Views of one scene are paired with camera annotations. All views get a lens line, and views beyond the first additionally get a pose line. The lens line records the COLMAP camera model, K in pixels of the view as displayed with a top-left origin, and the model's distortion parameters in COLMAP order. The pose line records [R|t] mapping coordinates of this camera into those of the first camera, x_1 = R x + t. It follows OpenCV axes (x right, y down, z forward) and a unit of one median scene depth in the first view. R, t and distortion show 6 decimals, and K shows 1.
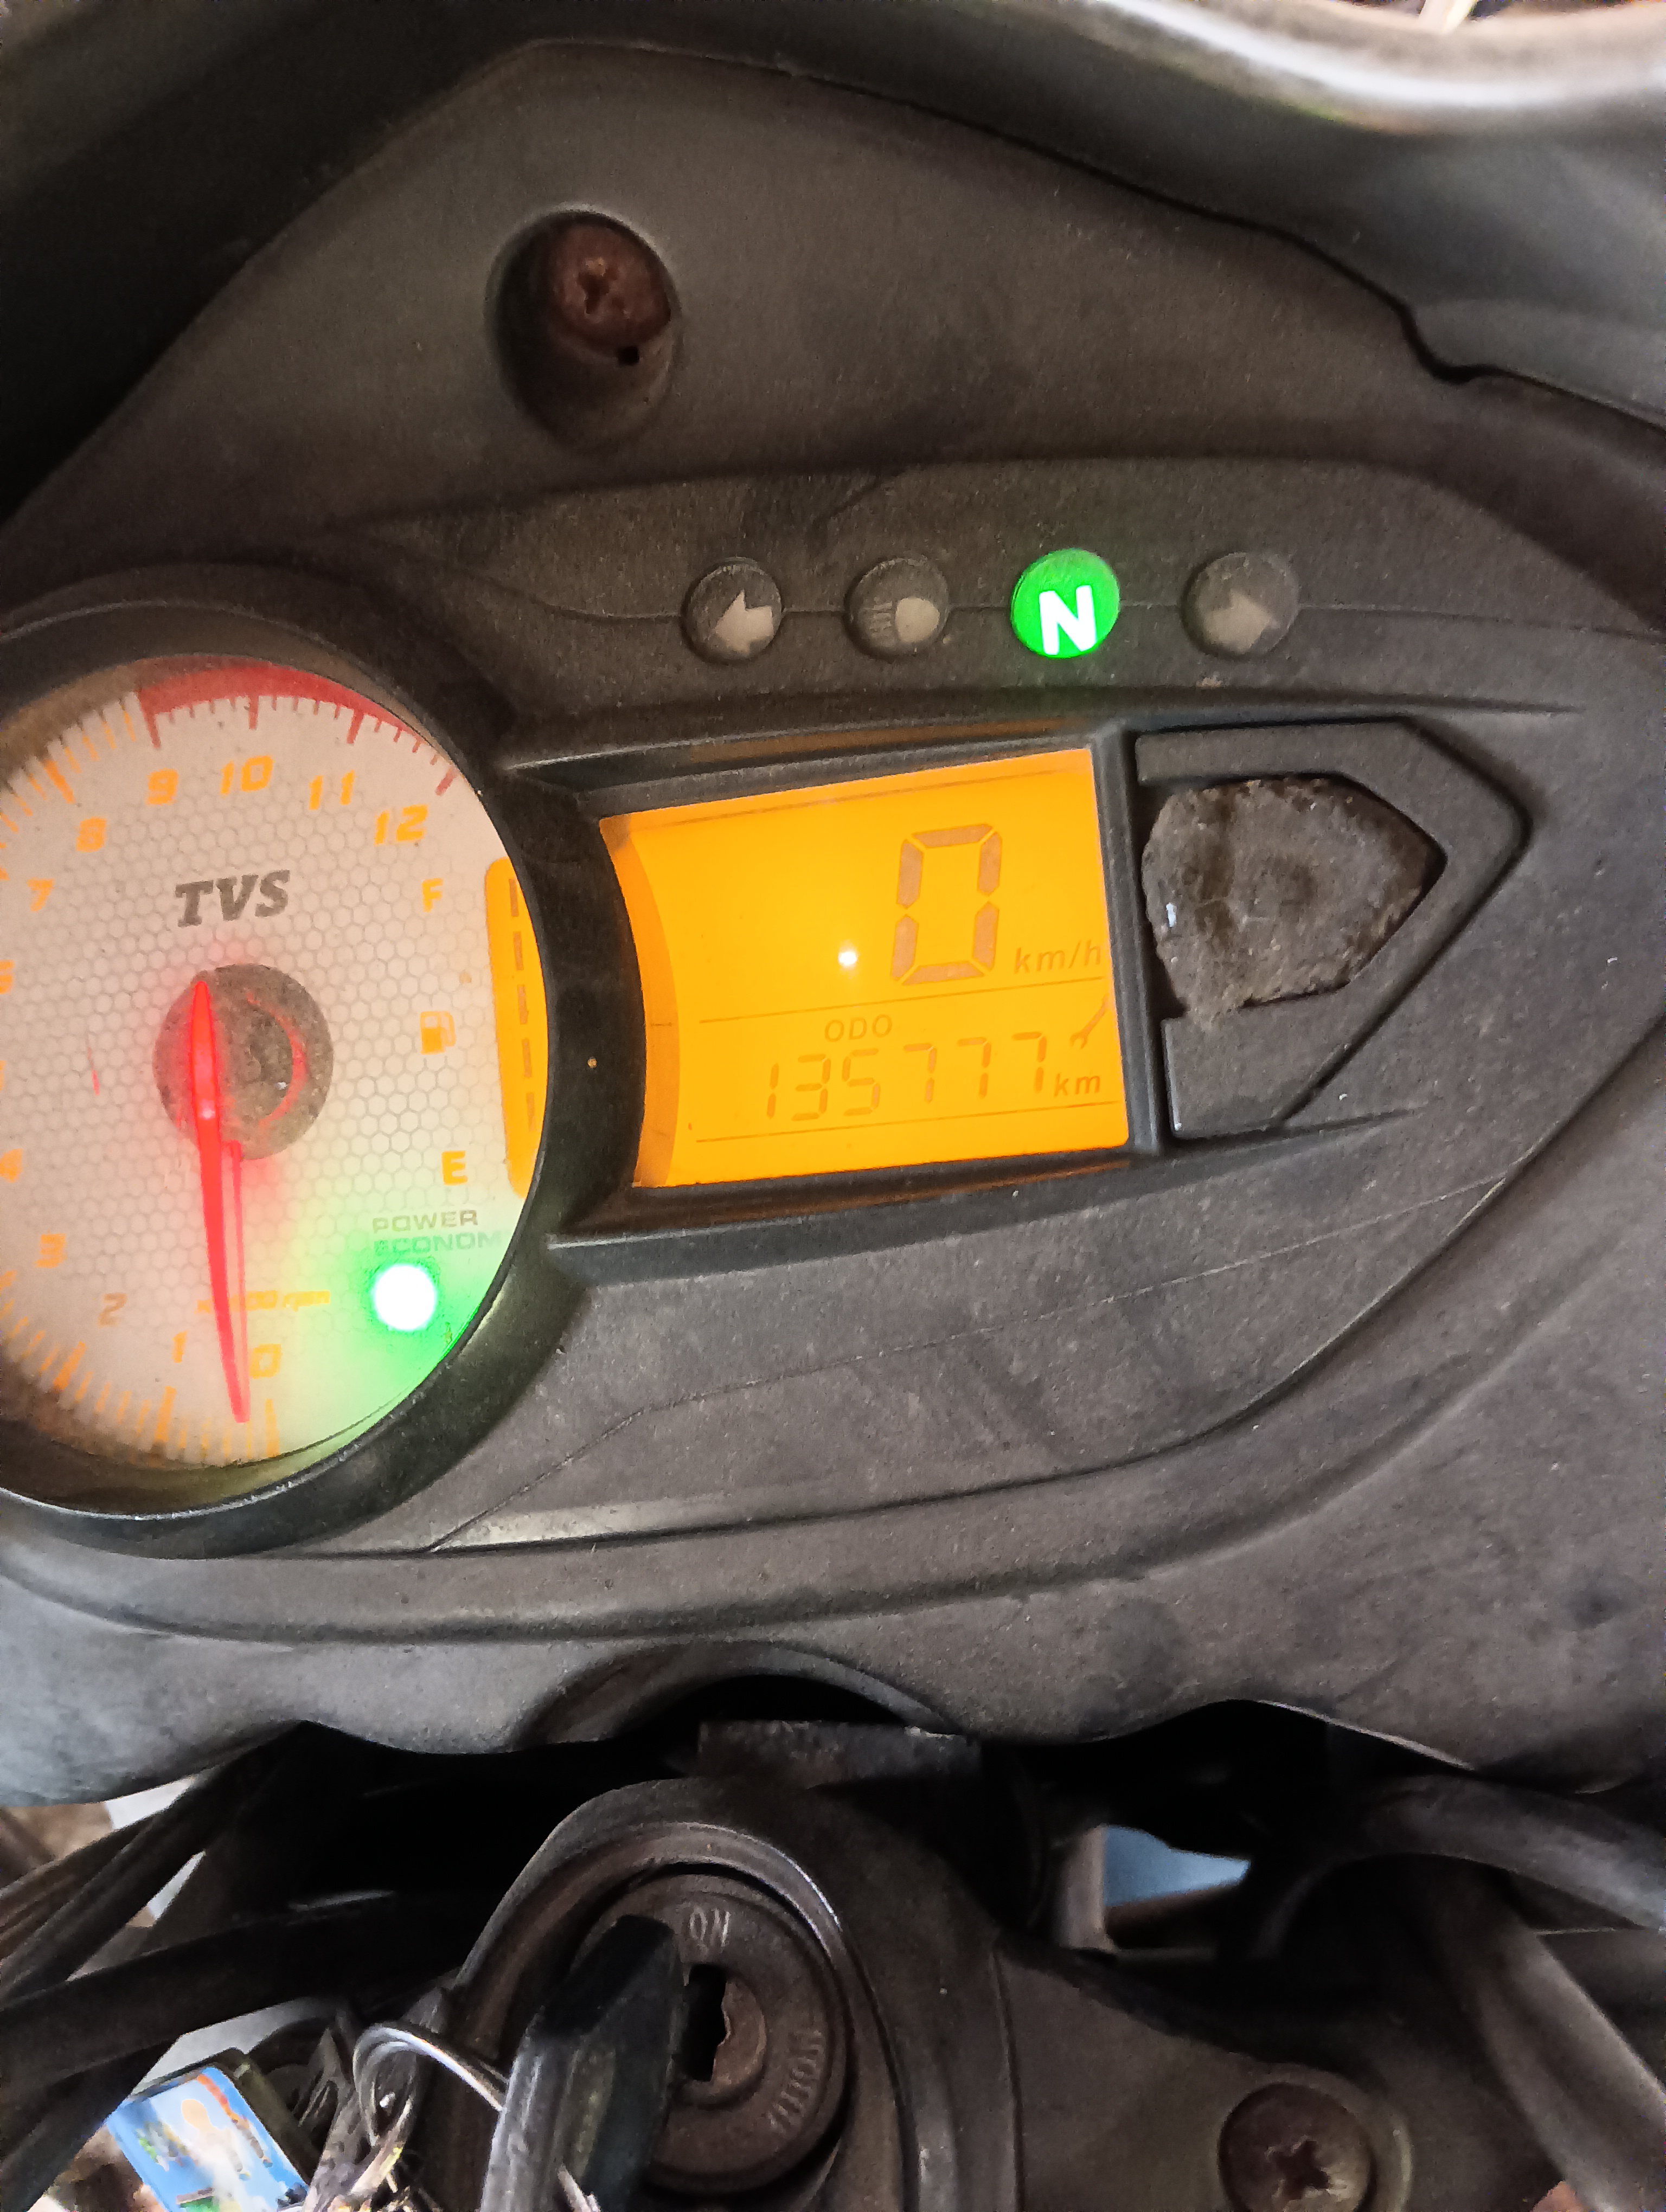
lens RADIAL K [[1838.0, 0, 876.5], [0, 1838.0, 1128.9], [0, 0, 1]] dist [0.026967, -0.085050]
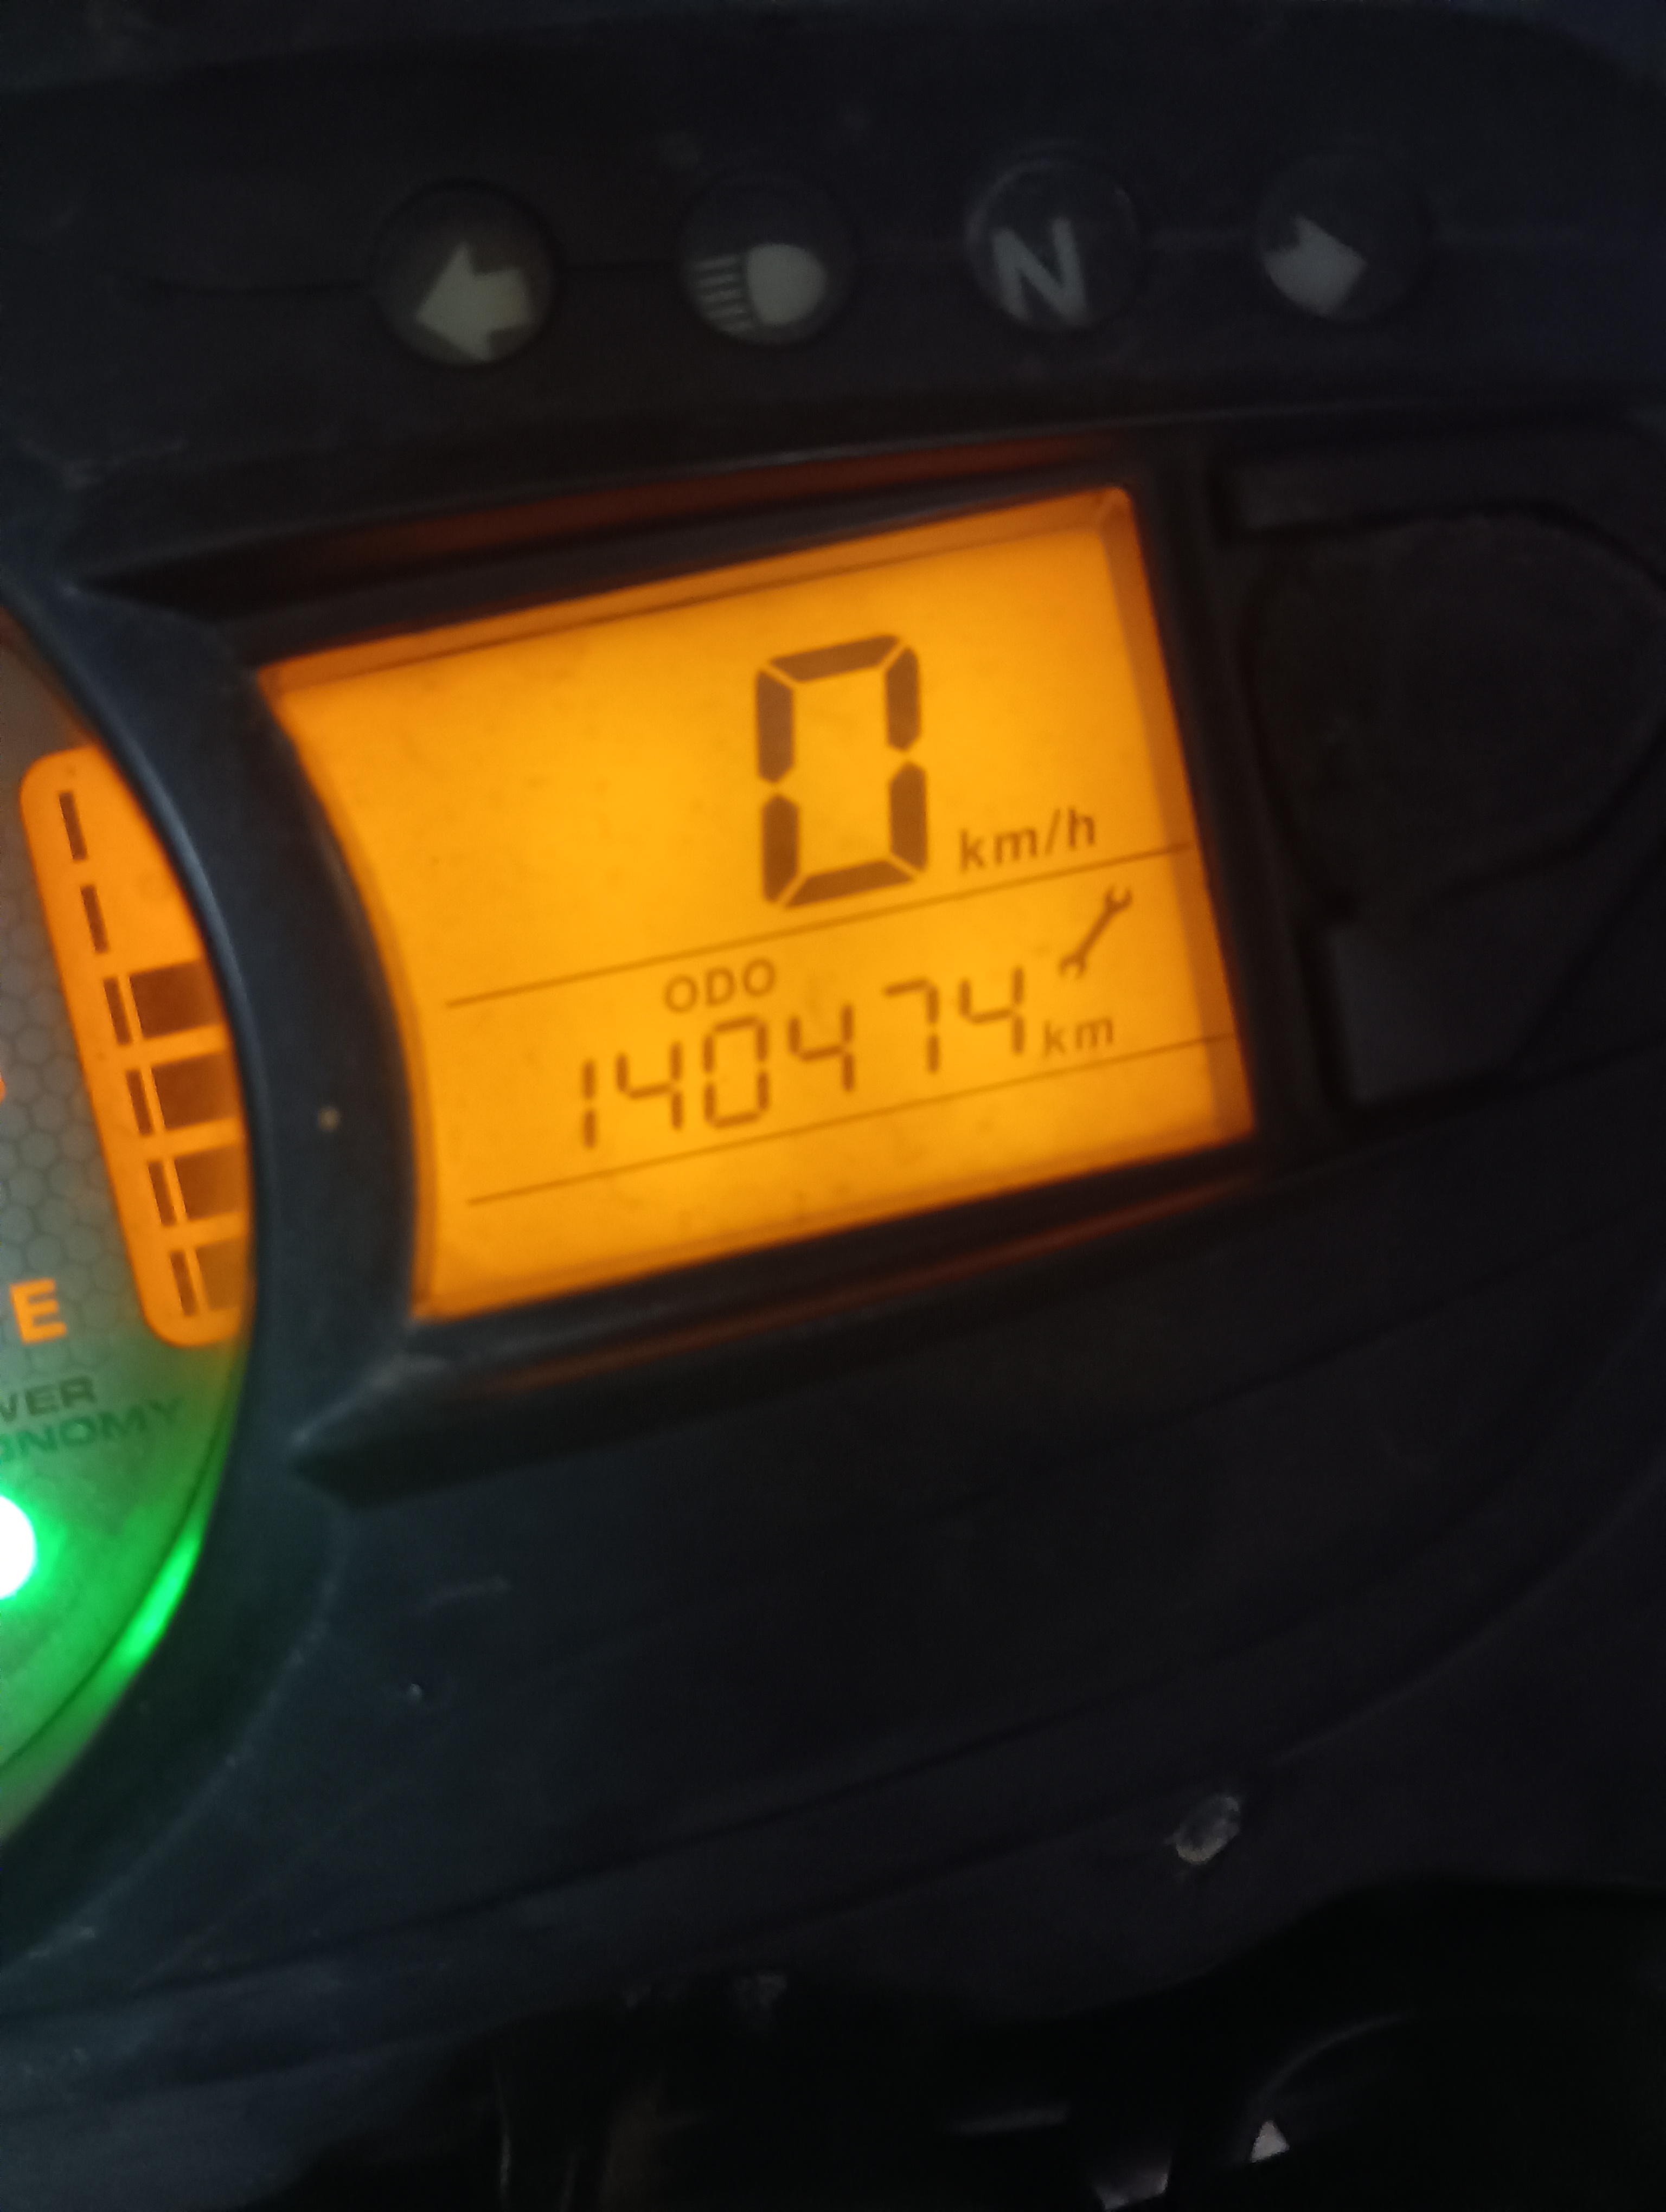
lens RADIAL K [[1838.0, 0, 859.1], [0, 1838.0, 1112.8], [0, 0, 1]] dist [0.026967, -0.085050]
pose [[0.948573, -0.134940, 0.286358, -0.146302], [0.120006, 0.990361, 0.069163, -0.049147], [-0.292931, -0.031241, 0.955623, 0.392170]]
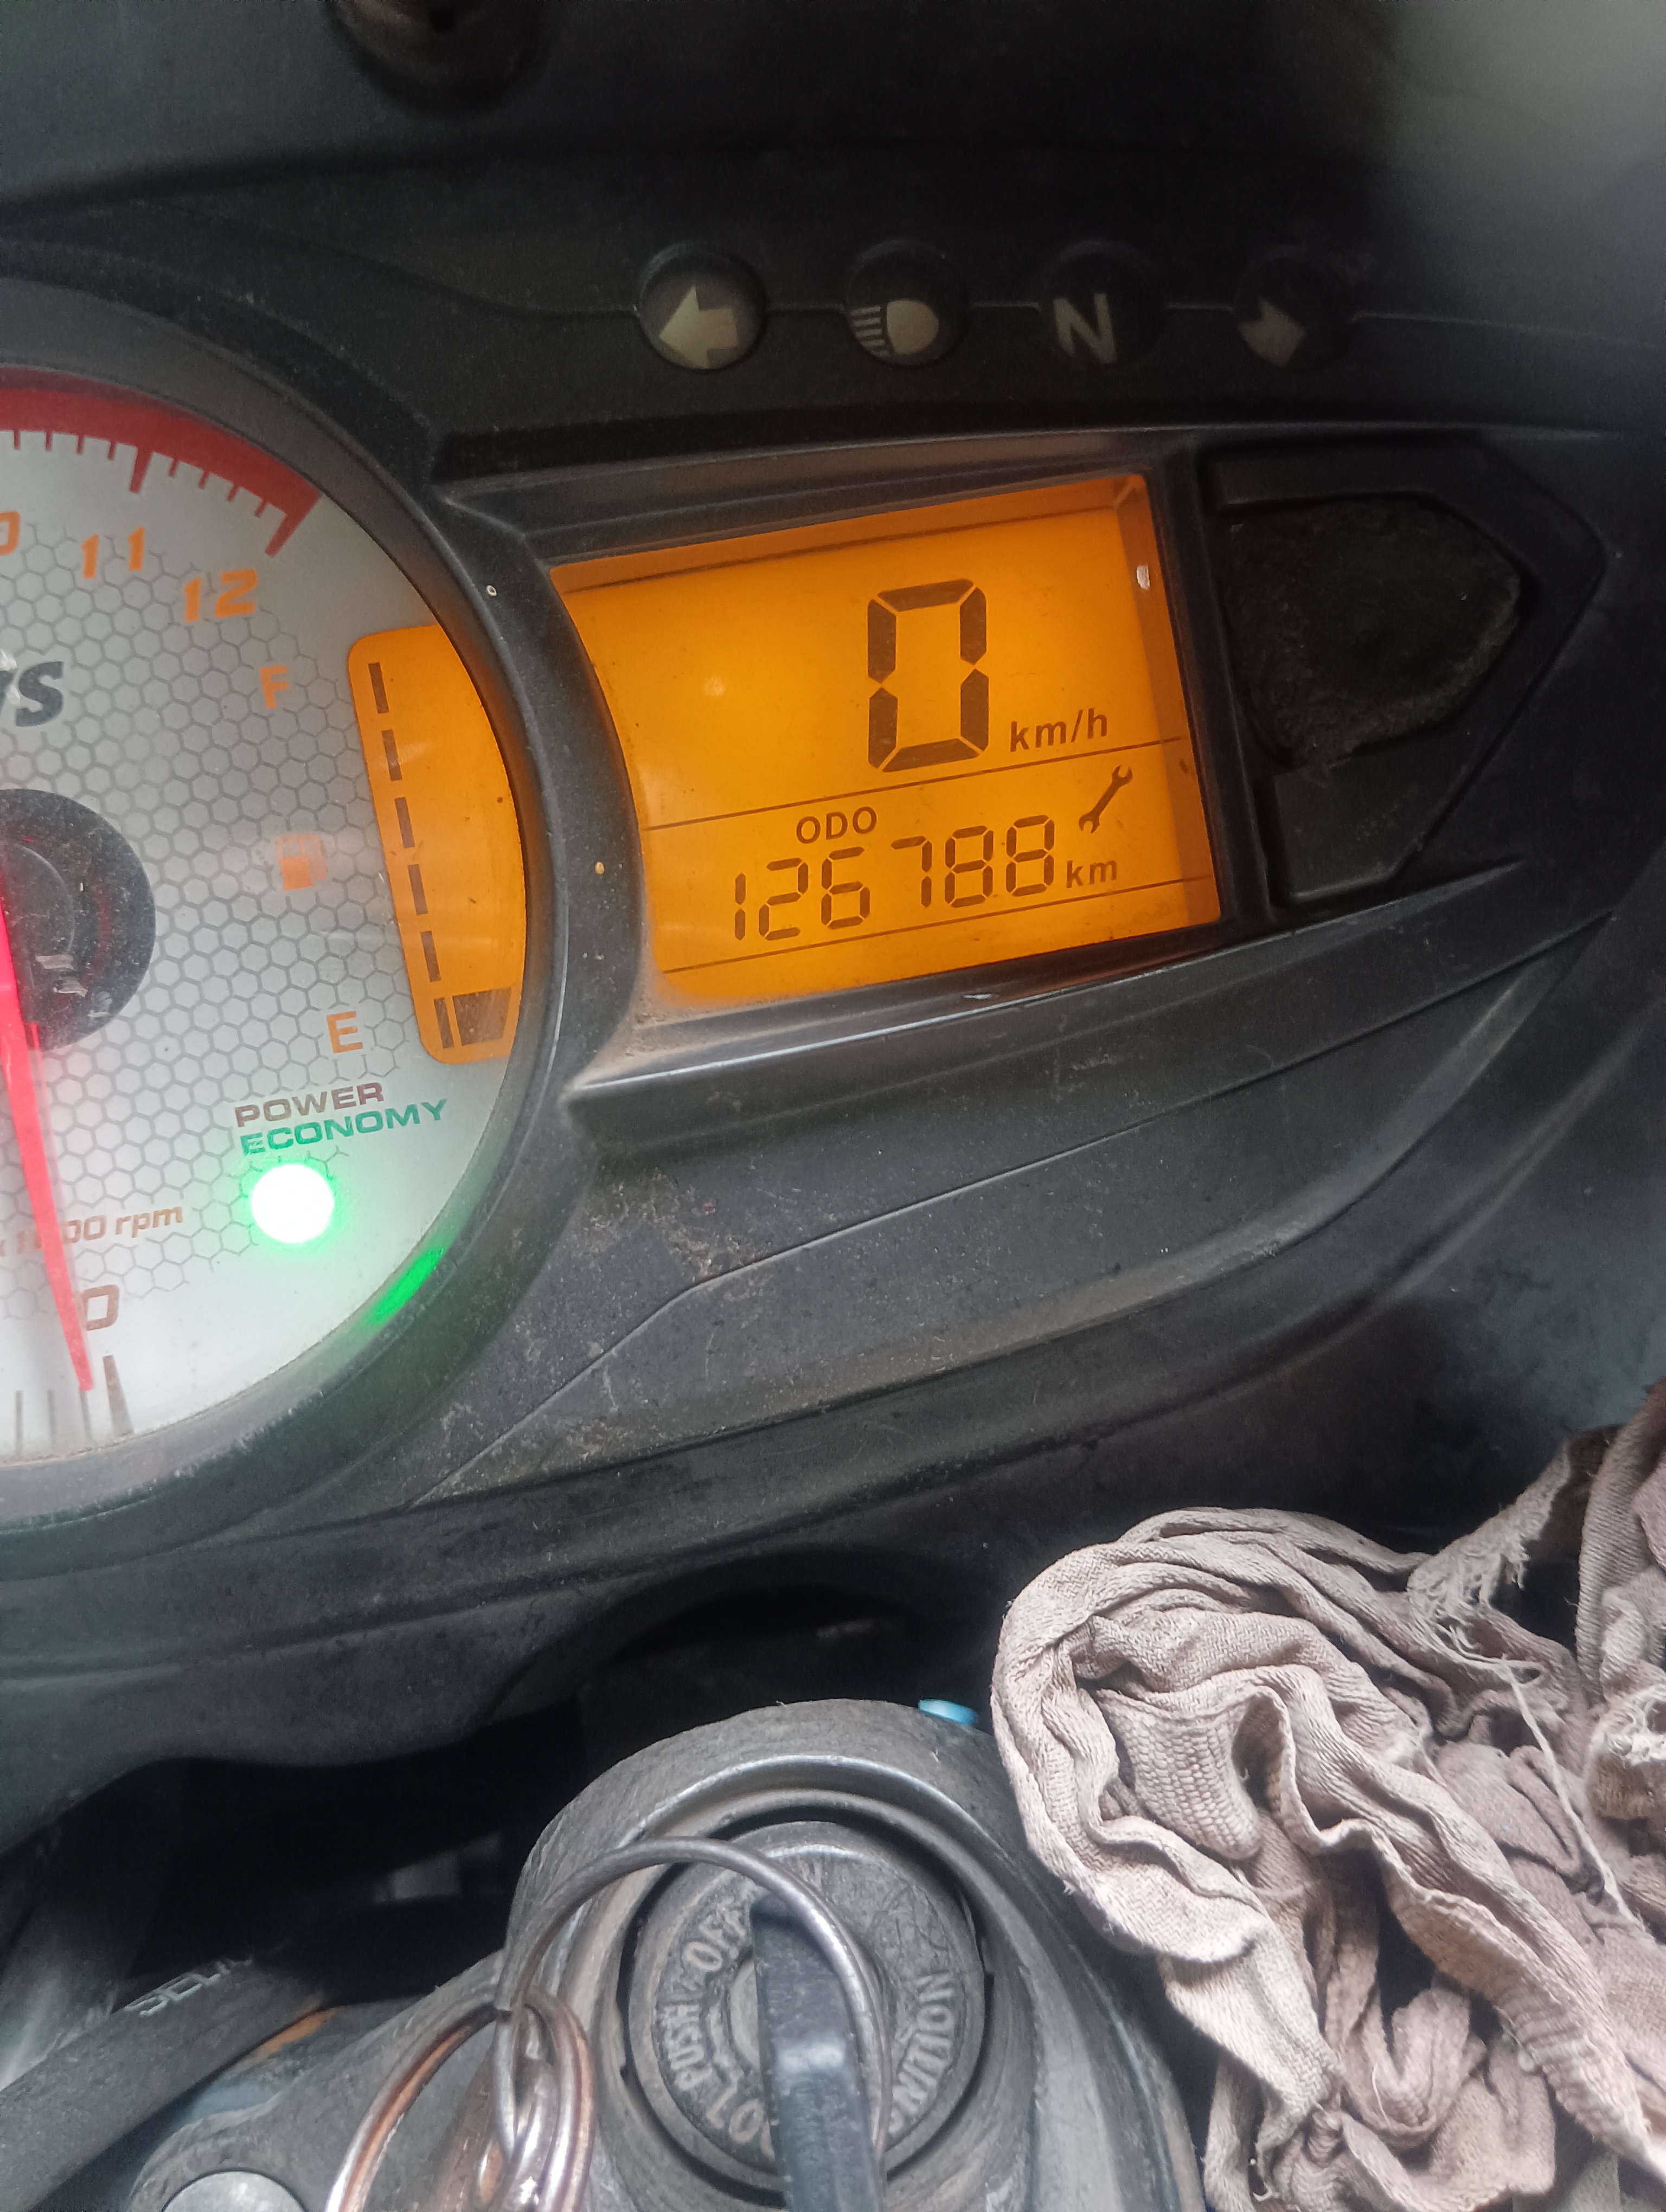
lens RADIAL K [[1838.0, 0, 853.2], [0, 1838.0, 1111.2], [0, 0, 1]] dist [0.026967, -0.085050]
pose [[0.938507, -0.097614, 0.331175, -0.295713], [0.089341, 0.995191, 0.040152, 0.043556], [-0.333502, -0.008095, 0.942715, 0.188450]]
